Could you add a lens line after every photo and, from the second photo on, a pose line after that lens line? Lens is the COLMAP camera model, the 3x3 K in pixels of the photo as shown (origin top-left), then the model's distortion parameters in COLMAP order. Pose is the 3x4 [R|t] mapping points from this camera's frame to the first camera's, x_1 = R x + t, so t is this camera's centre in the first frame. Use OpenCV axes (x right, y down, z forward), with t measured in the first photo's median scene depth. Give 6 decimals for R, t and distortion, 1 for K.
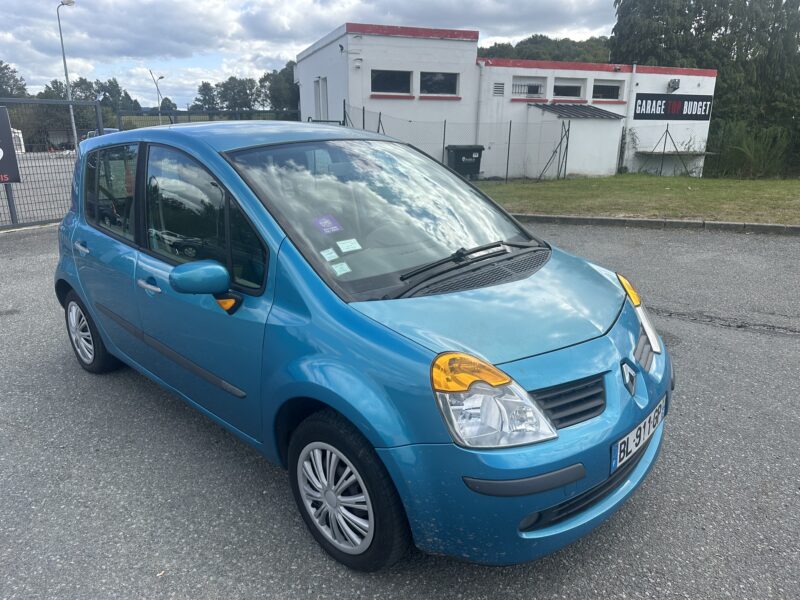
lens RADIAL K [[582.1, 0, 404.1], [0, 582.1, 302.2], [0, 0, 1]] dist [-0.021183, 0.001565]
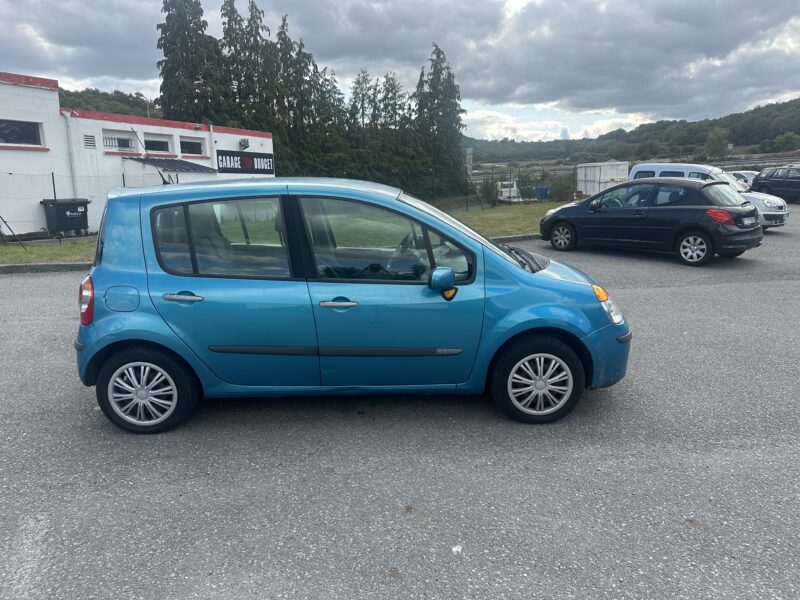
lens RADIAL K [[582.1, 0, 404.1], [0, 582.1, 302.2], [0, 0, 1]] dist [-0.021183, 0.001565]
pose [[0.685837, -0.146587, 0.712840, -0.199287], [0.203491, 0.979061, 0.005551, -0.003164], [-0.698727, 0.141249, 0.701305, -0.004255]]
